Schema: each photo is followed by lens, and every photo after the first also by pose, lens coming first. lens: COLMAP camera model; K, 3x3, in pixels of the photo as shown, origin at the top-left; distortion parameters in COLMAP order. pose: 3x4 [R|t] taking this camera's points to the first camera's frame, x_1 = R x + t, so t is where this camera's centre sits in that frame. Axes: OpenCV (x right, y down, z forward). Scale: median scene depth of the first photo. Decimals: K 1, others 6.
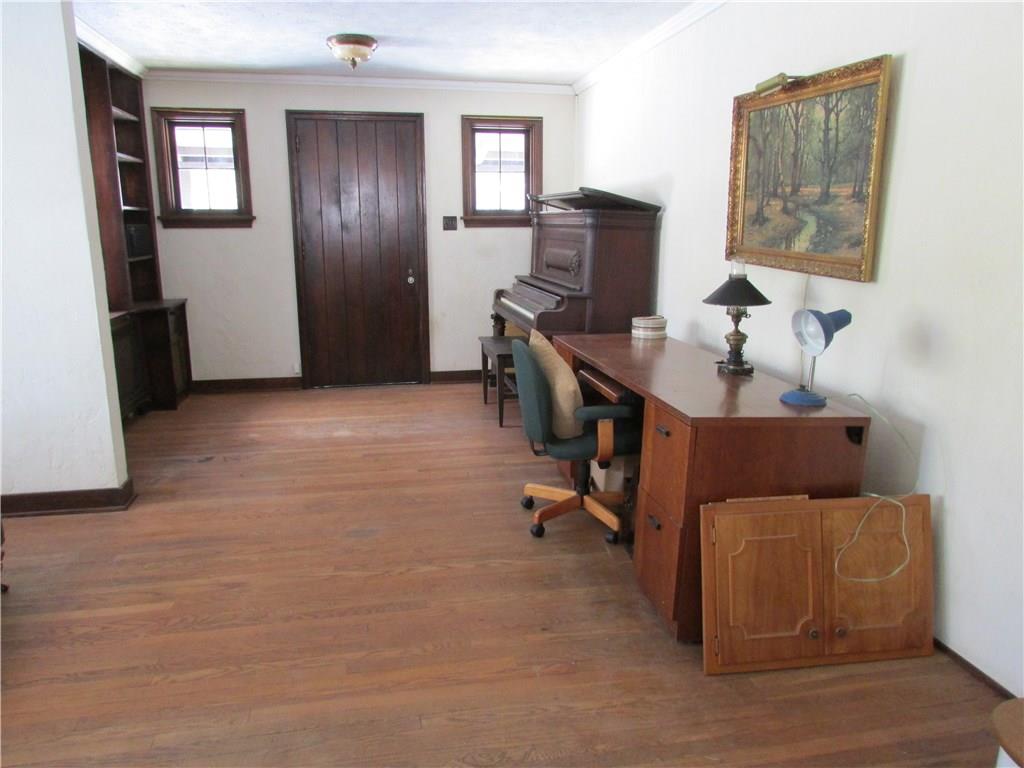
lens RADIAL K [[725.7, 0, 512.0], [0, 725.7, 384.0], [0, 0, 1]] dist [-0.032974, 0.004327]
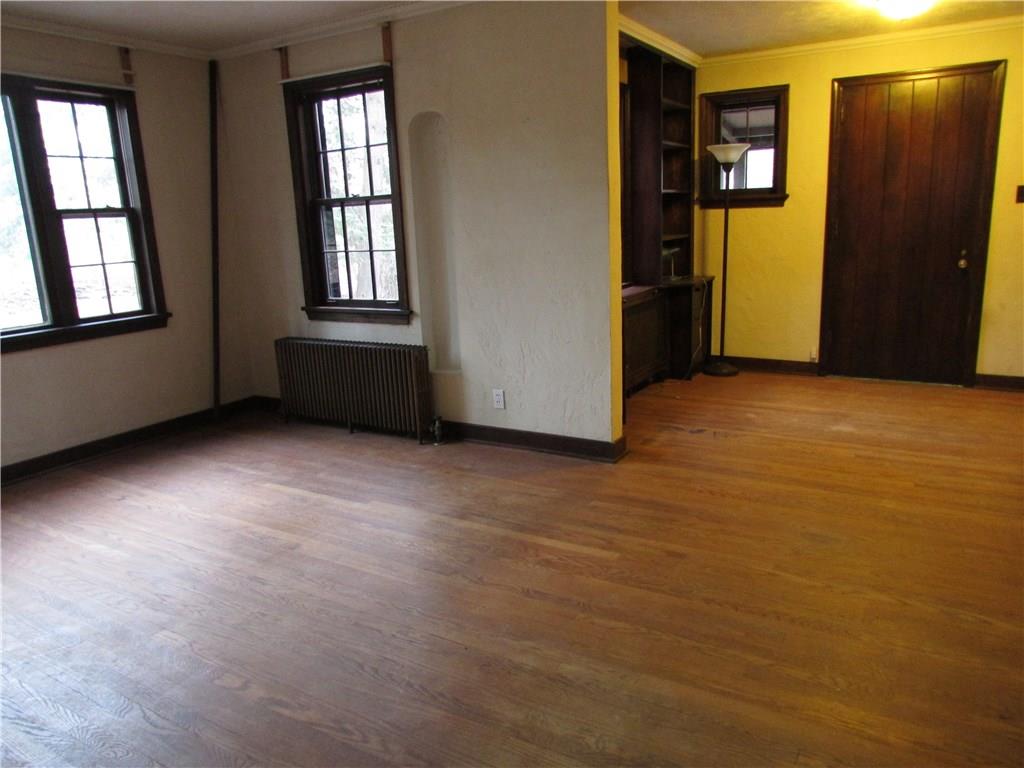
lens RADIAL K [[725.7, 0, 512.0], [0, 725.7, 384.0], [0, 0, 1]] dist [-0.032974, 0.004327]
pose [[0.739377, 0.126074, -0.661383, 0.058588], [-0.107322, 0.991821, 0.069085, -0.006387], [0.664683, 0.019901, 0.746860, 0.036065]]
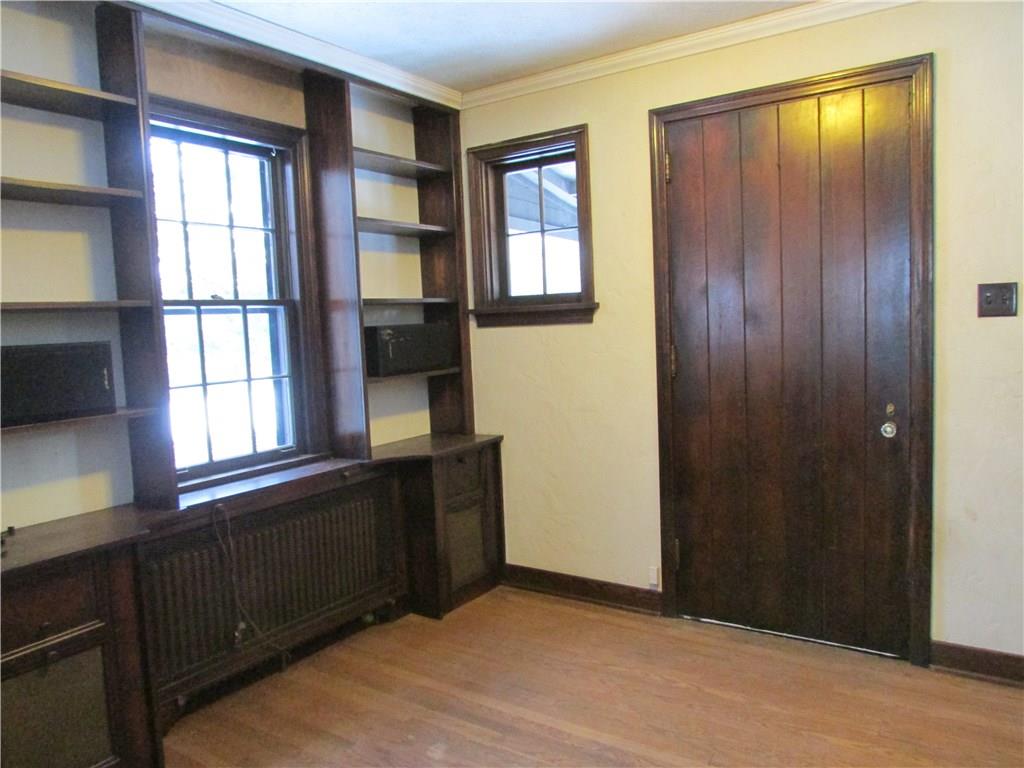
lens RADIAL K [[735.7, 0, 512.0], [0, 735.7, 384.0], [0, 0, 1]] dist [-0.052643, 0.000644]
pose [[0.692290, 0.032437, -0.720890, 0.026440], [-0.107715, 0.992442, -0.058786, -0.165248], [0.713535, 0.118348, 0.690552, 0.722731]]
